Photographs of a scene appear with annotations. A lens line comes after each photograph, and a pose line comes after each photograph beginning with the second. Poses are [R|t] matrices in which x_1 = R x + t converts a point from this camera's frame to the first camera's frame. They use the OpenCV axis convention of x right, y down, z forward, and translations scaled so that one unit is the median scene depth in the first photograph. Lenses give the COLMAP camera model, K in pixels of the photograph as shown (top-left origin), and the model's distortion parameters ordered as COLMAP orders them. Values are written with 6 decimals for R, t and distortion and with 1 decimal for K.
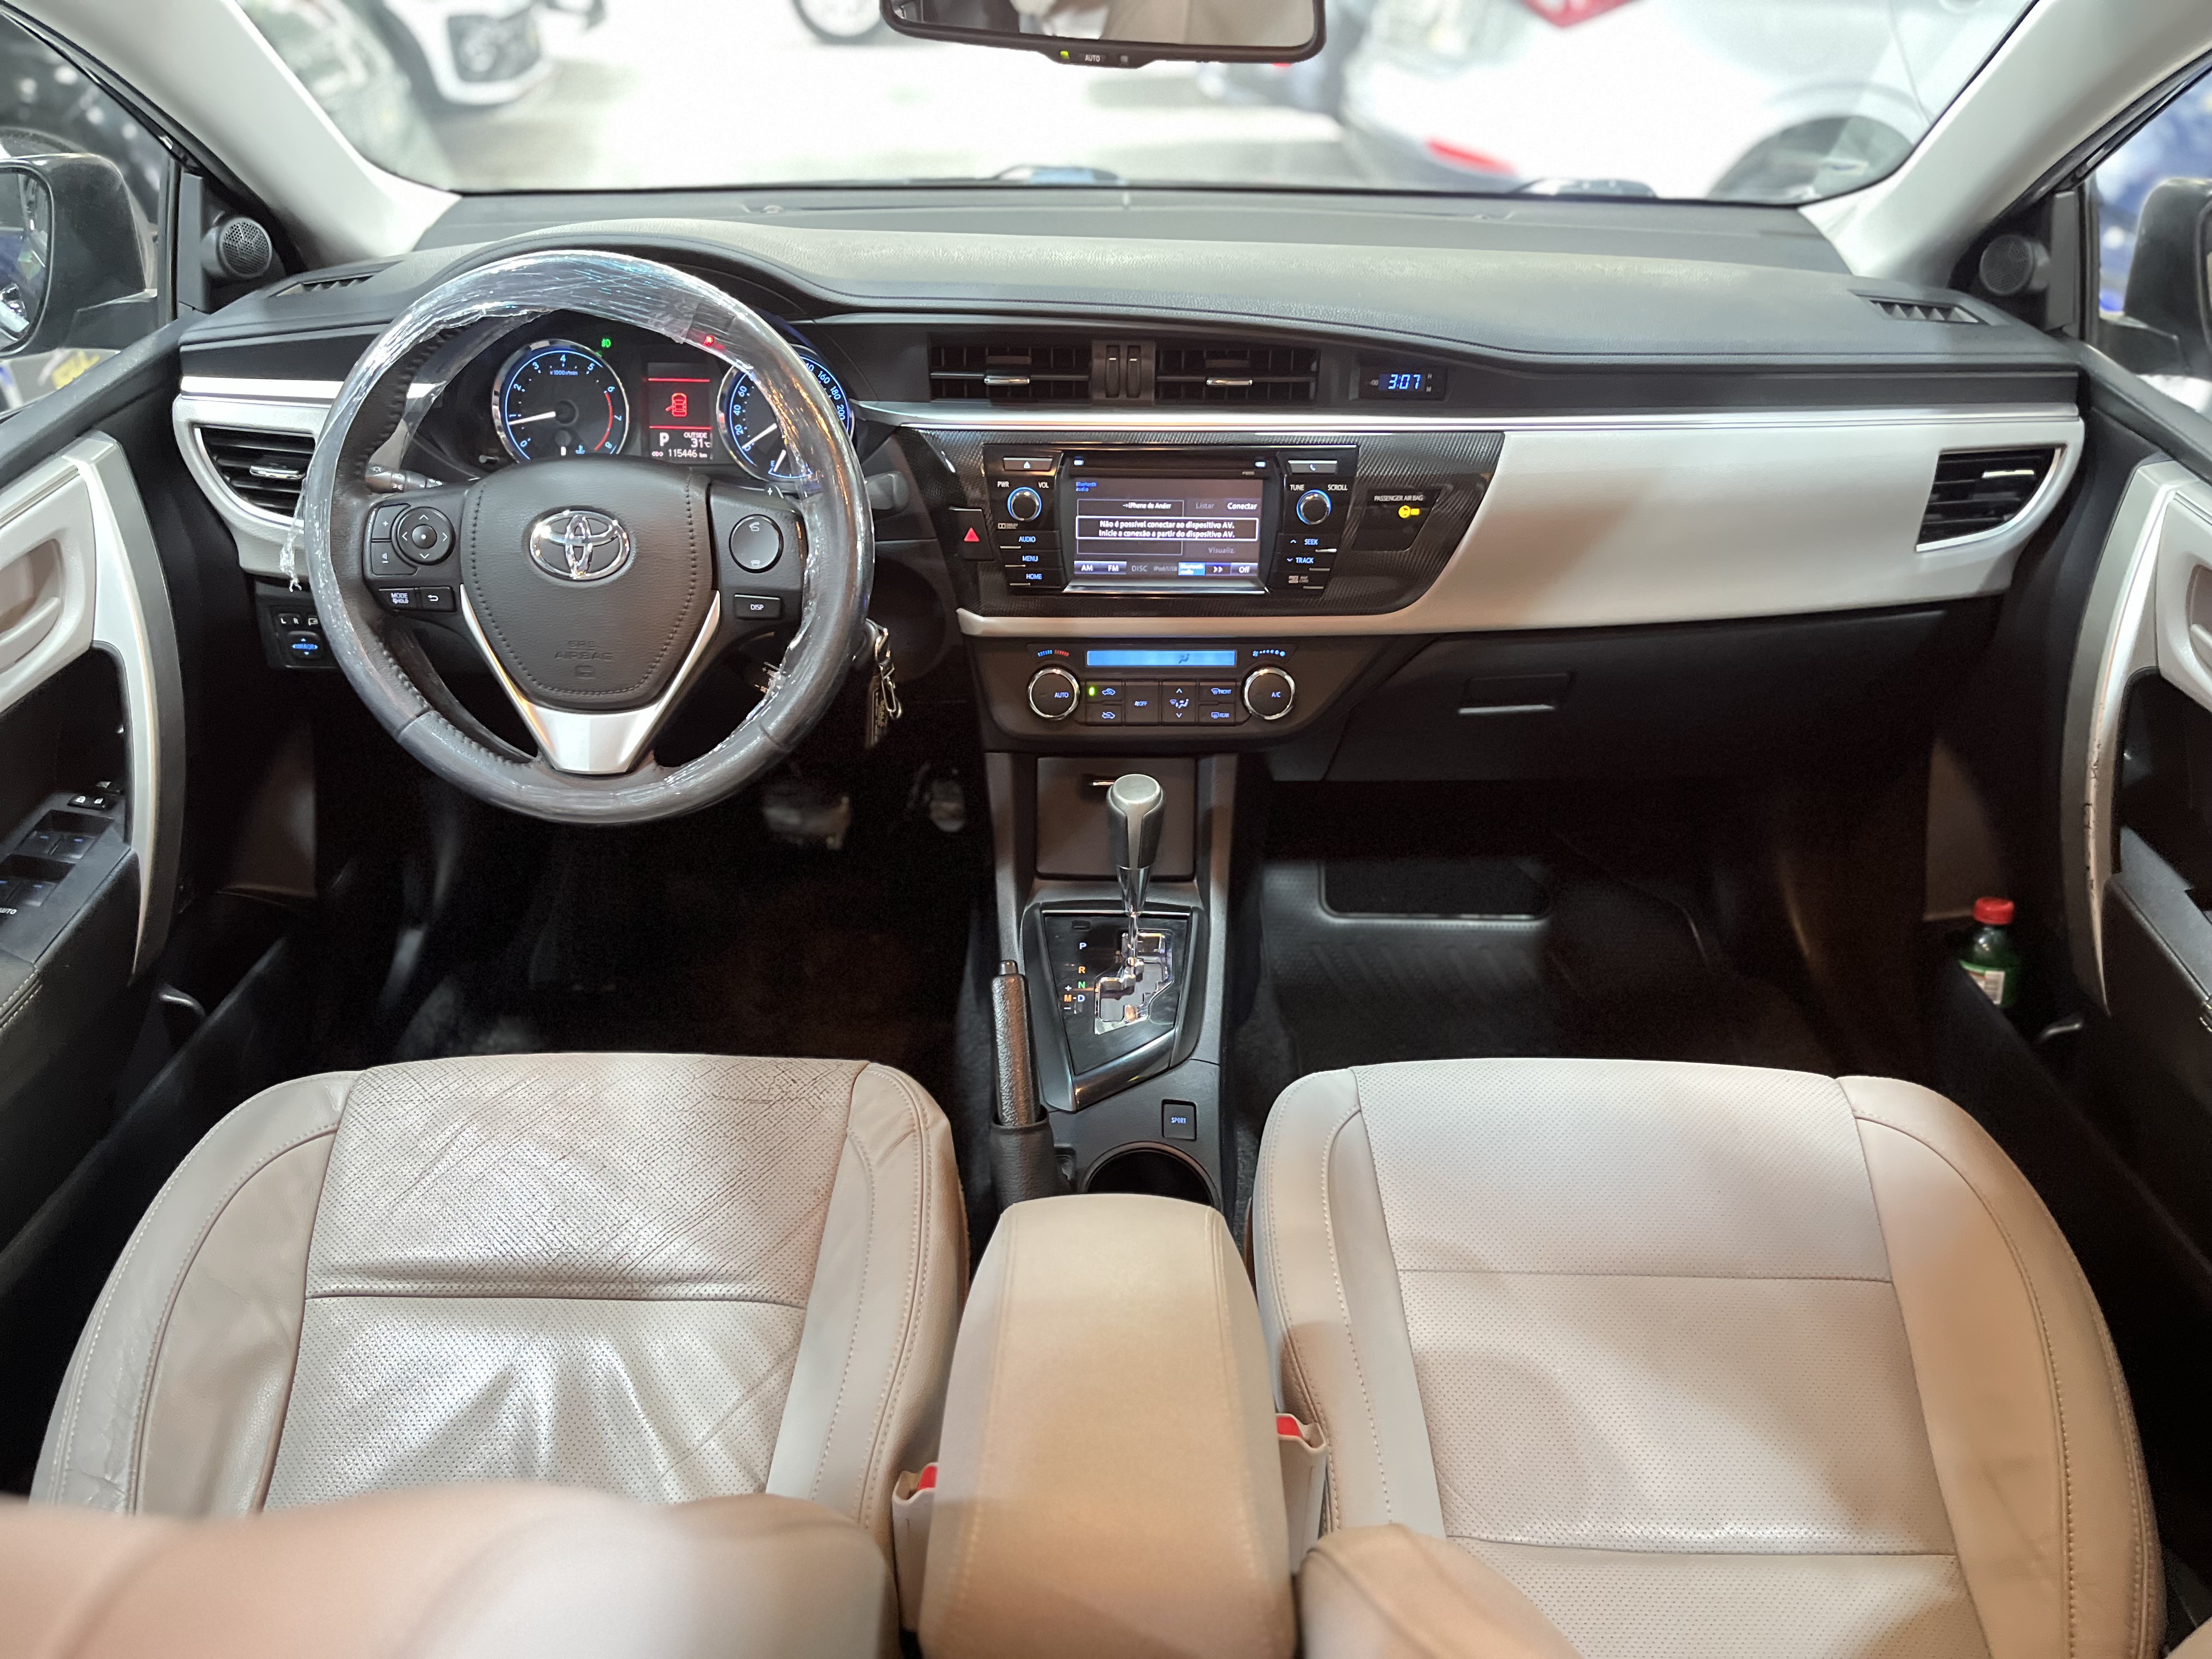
lens RADIAL K [[1698.1, 0, 1126.8], [0, 1698.1, 826.2], [0, 0, 1]] dist [0.015343, -0.012490]
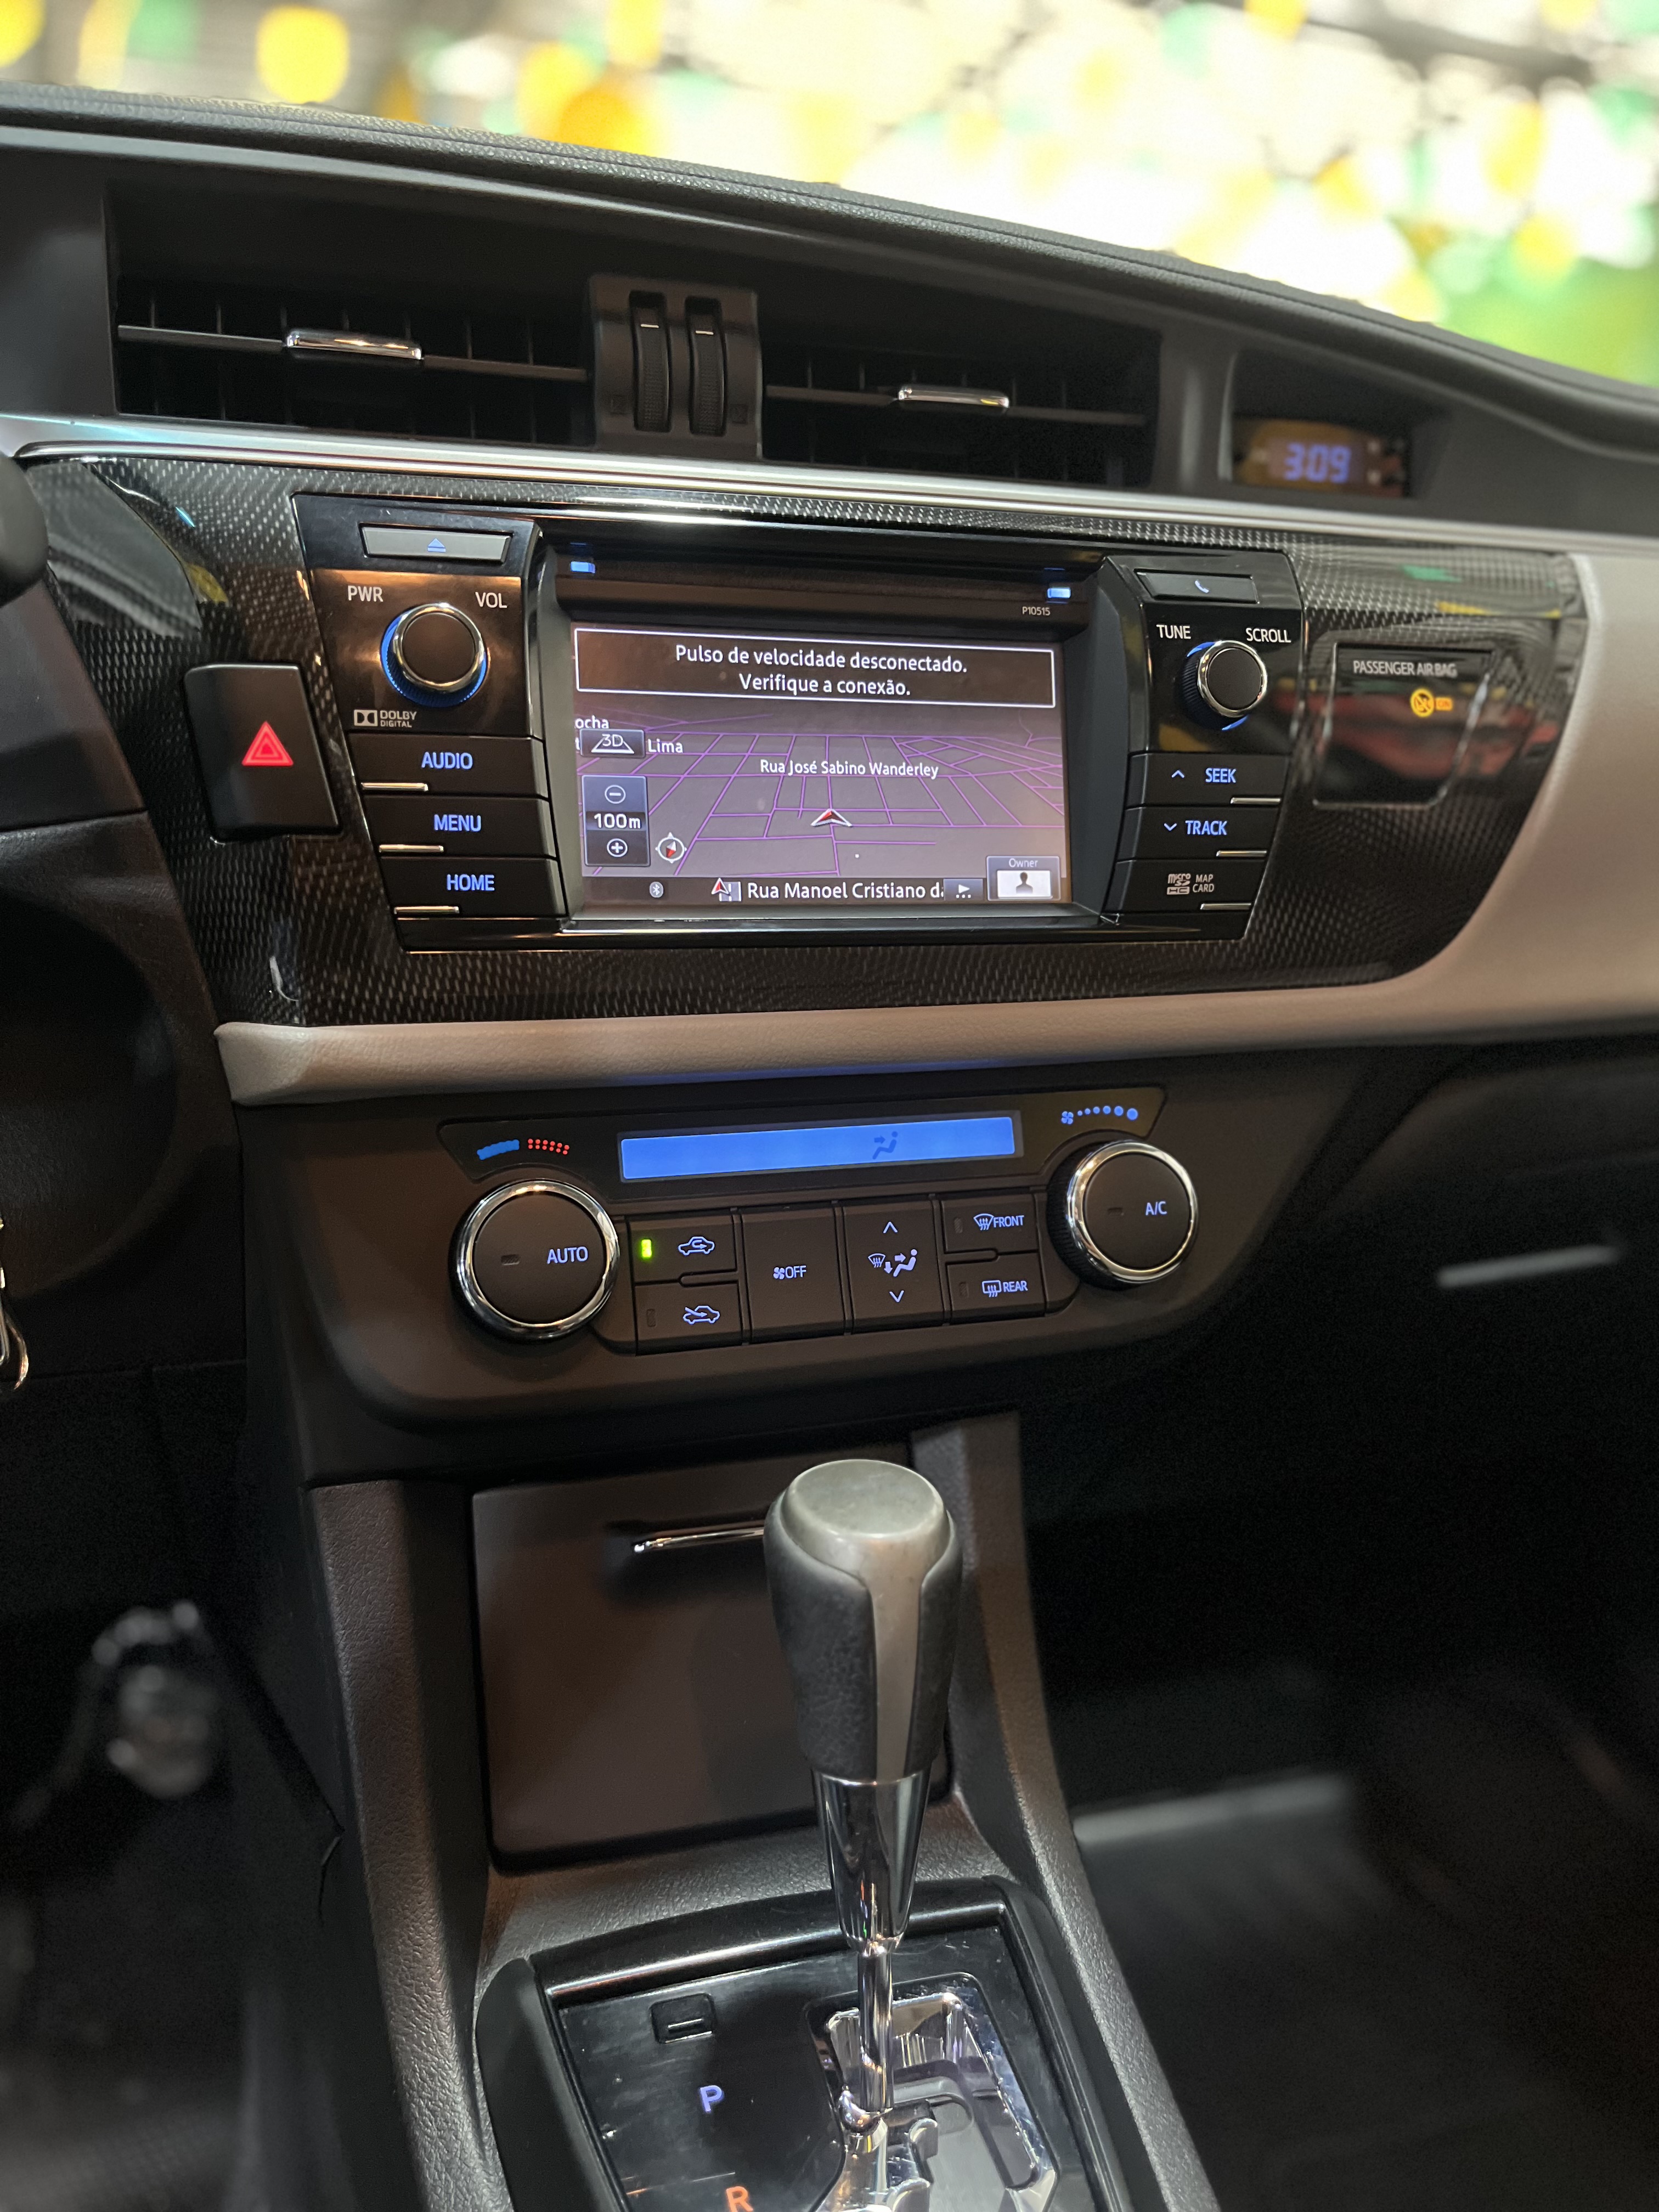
lens RADIAL K [[1698.1, 0, 838.1], [0, 1698.1, 1115.7], [0, 0, 1]] dist [0.015343, -0.012490]
pose [[0.953094, -0.052067, 0.298161, -0.087514], [0.151548, 0.934810, -0.321191, 0.010947], [-0.262001, 0.351311, 0.898853, 0.706644]]
